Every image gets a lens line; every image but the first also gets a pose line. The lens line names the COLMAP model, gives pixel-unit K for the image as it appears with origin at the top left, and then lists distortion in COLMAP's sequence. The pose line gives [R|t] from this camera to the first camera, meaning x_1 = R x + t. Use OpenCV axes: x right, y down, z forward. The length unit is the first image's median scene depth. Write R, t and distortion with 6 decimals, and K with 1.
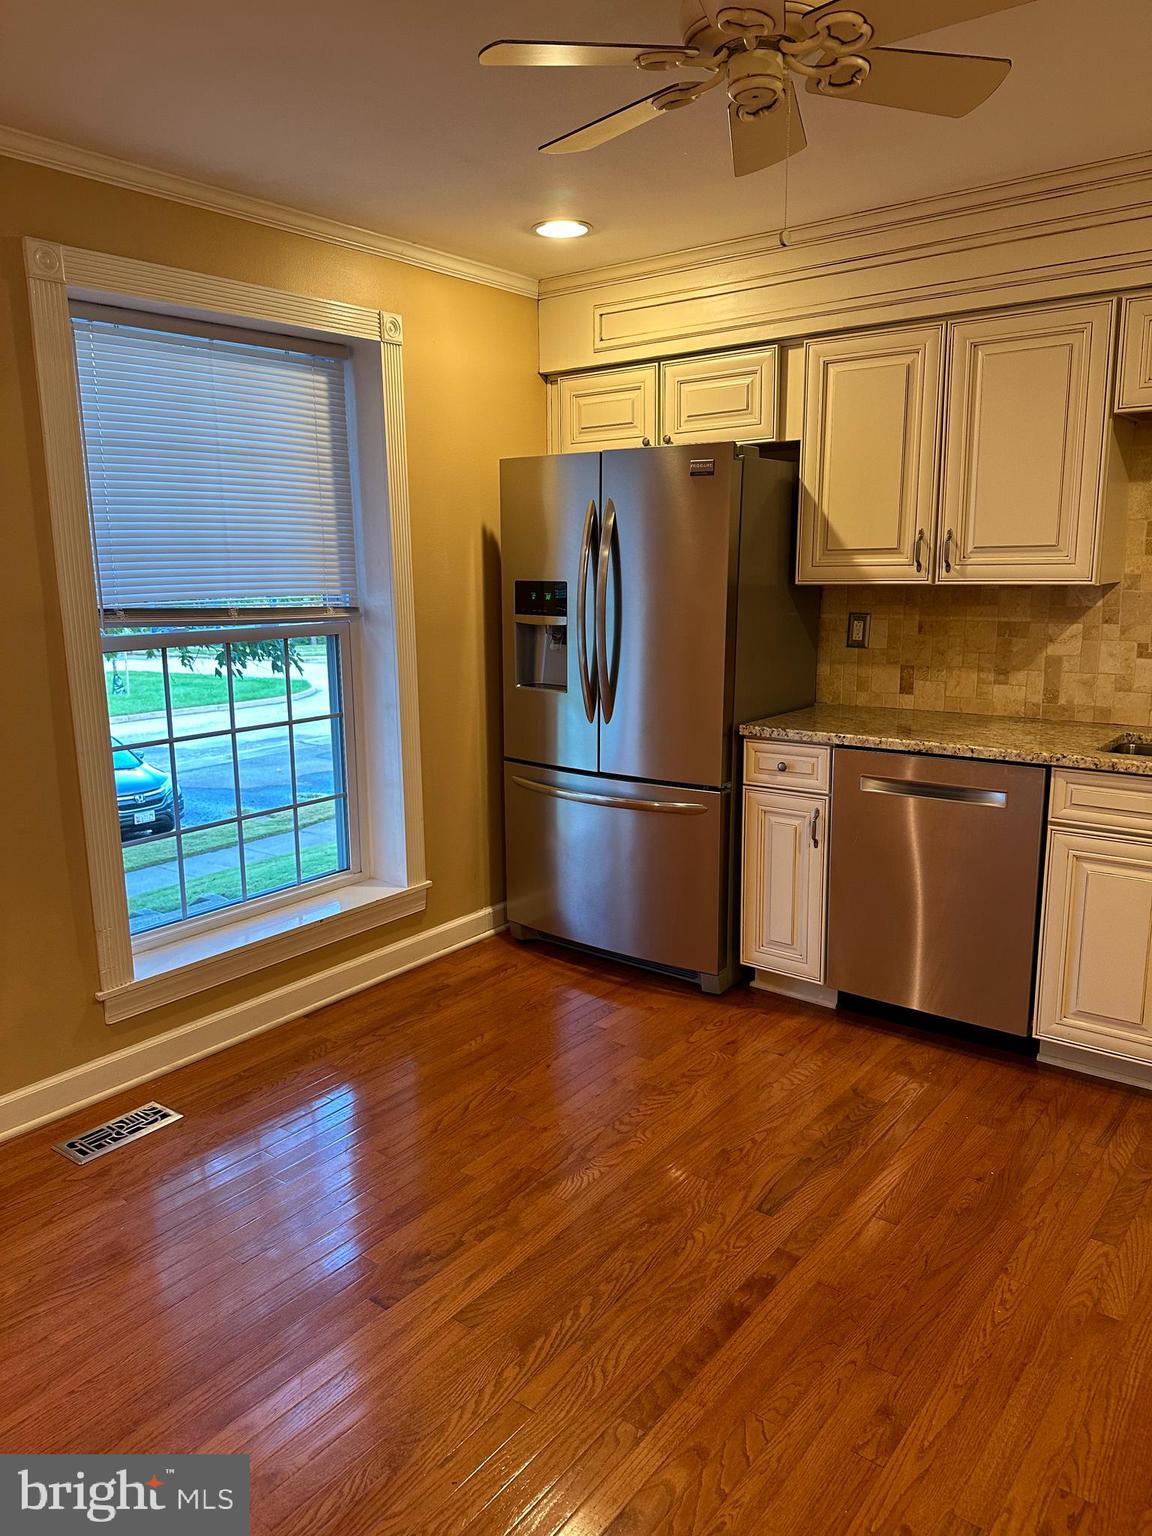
lens RADIAL K [[1075.5, 0, 570.8], [0, 1075.5, 765.5], [0, 0, 1]] dist [0.061782, -0.021747]
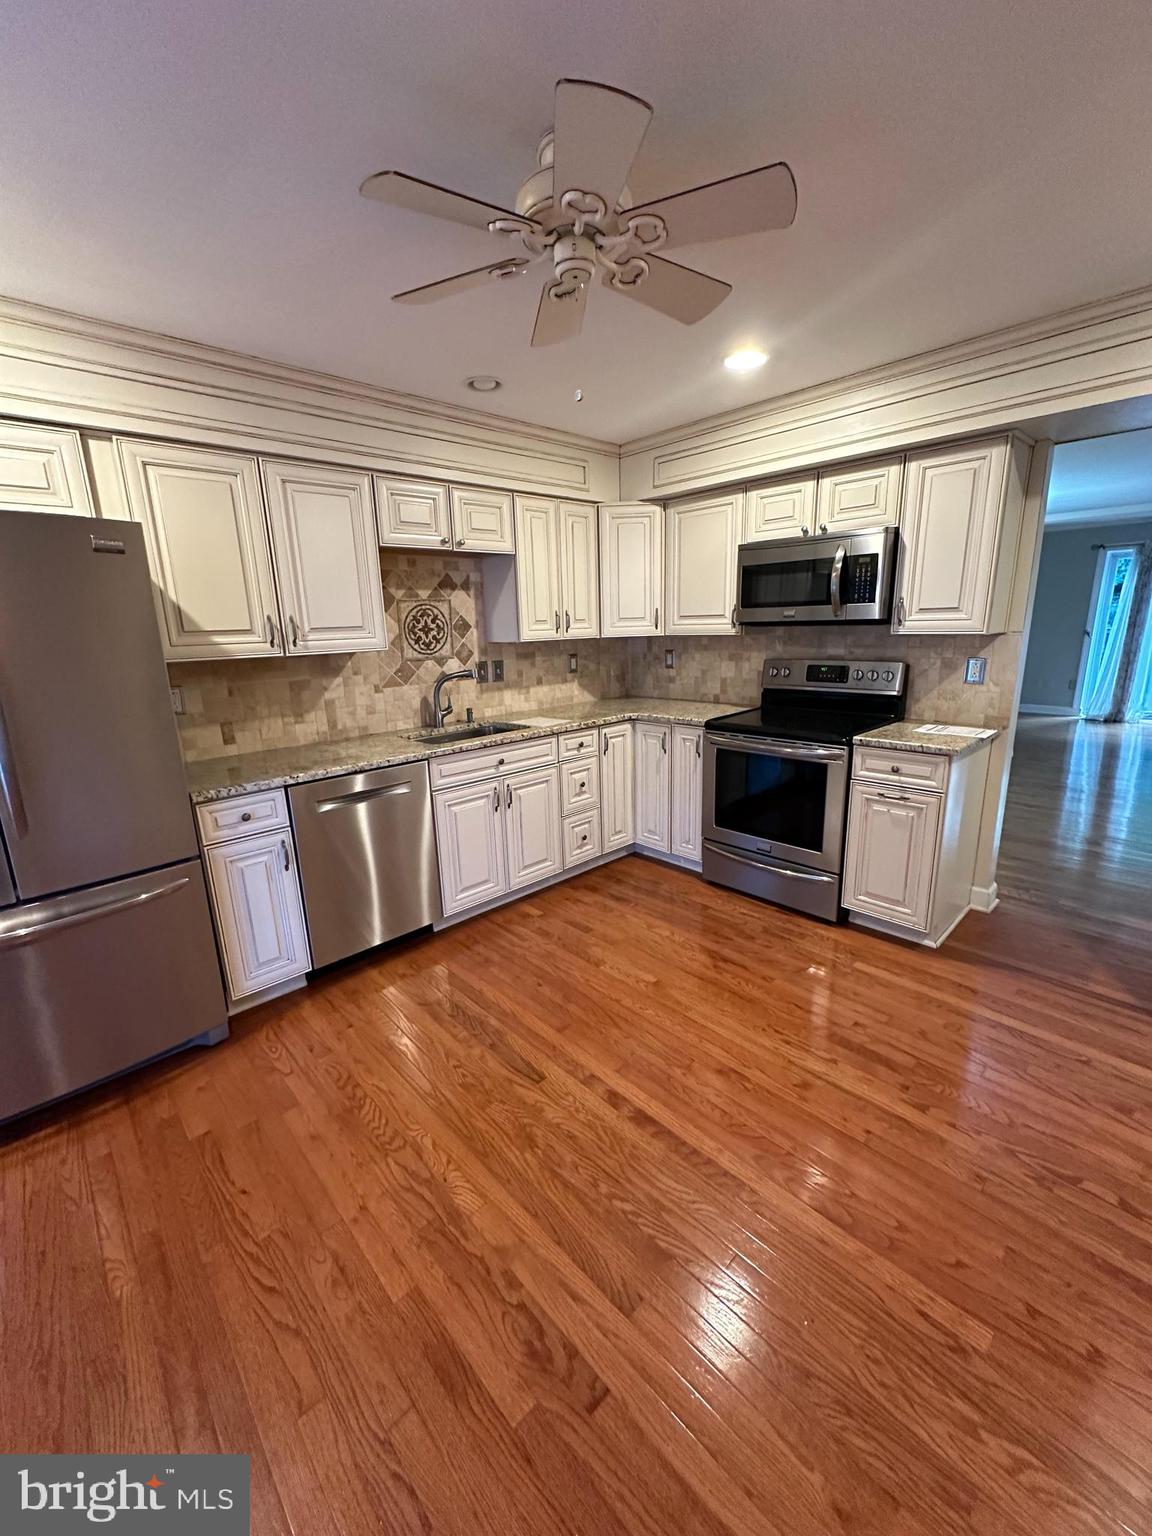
lens RADIAL K [[616.2, 0, 572.0], [0, 616.2, 766.0], [0, 0, 1]] dist [0.003936, 0.000829]
pose [[0.165631, -0.217926, 0.961808, -0.376147], [0.223843, 0.958131, 0.178545, -0.092425], [-0.960448, 0.185722, 0.207477, 0.523017]]
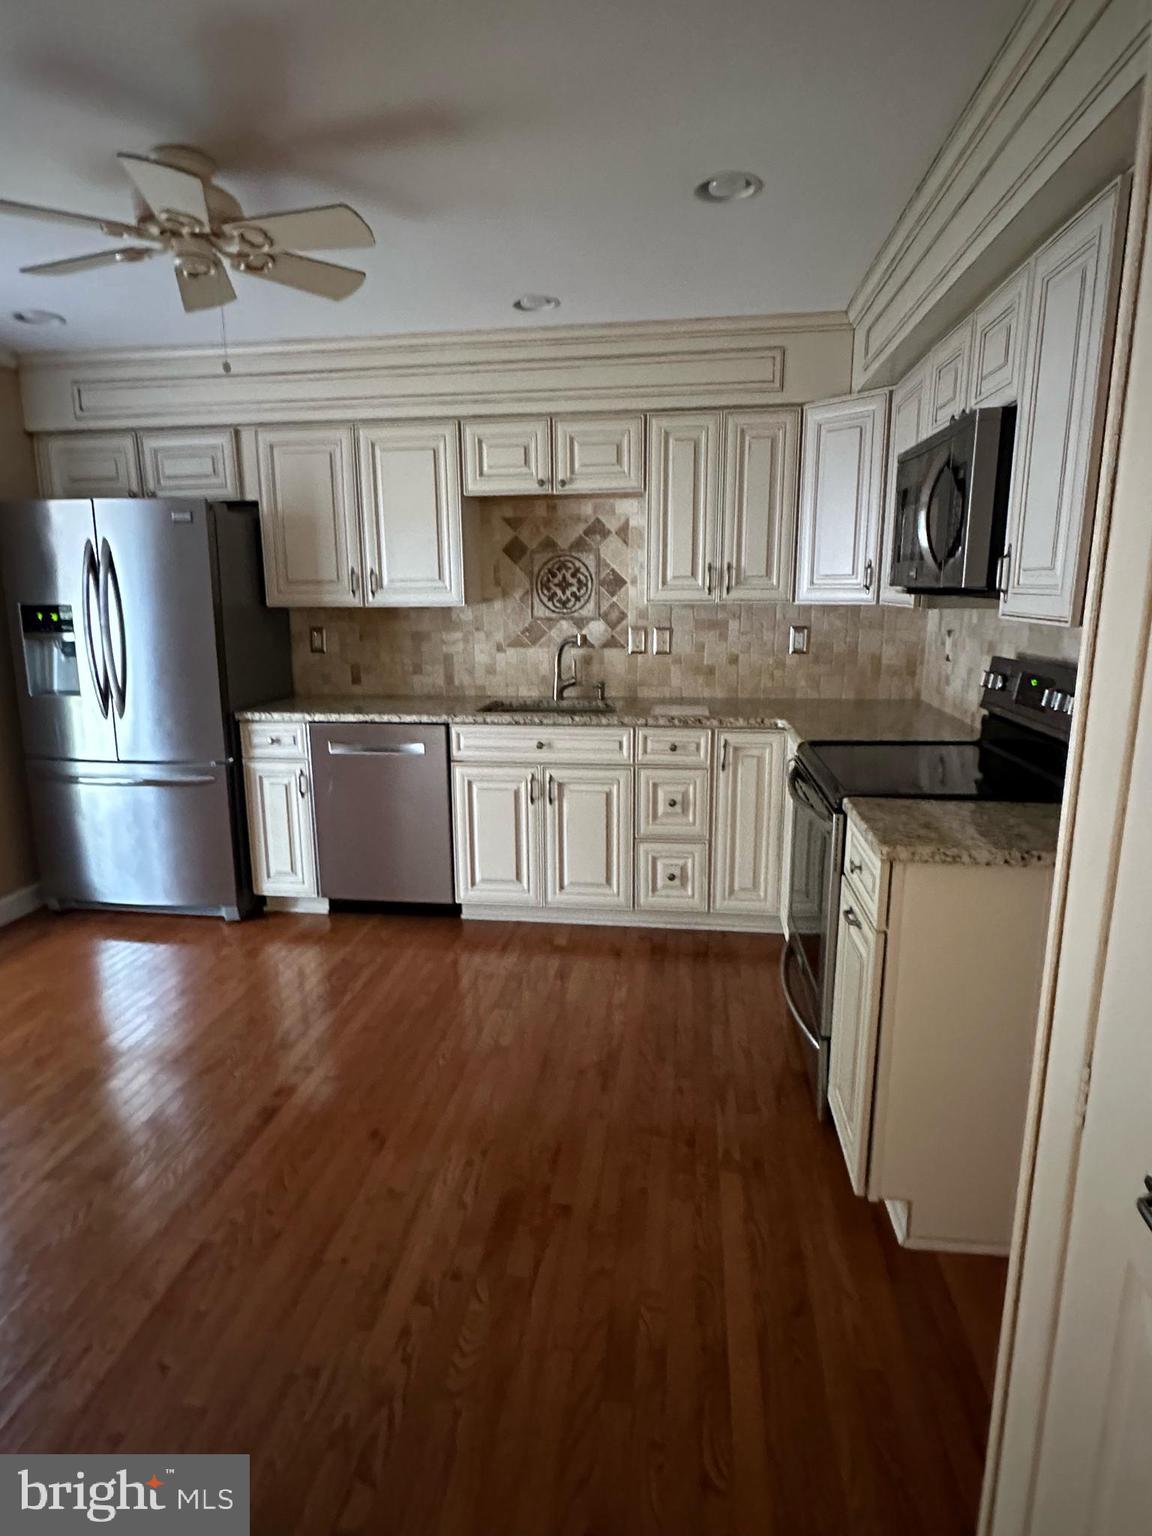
lens RADIAL K [[868.7, 0, 551.5], [0, 868.7, 761.2], [0, 0, 1]] dist [0.034518, -0.000460]
pose [[0.873612, -0.096039, 0.477051, -0.020862], [0.094290, 0.995160, 0.027673, 0.029026], [-0.477400, 0.020806, 0.878440, -0.127423]]
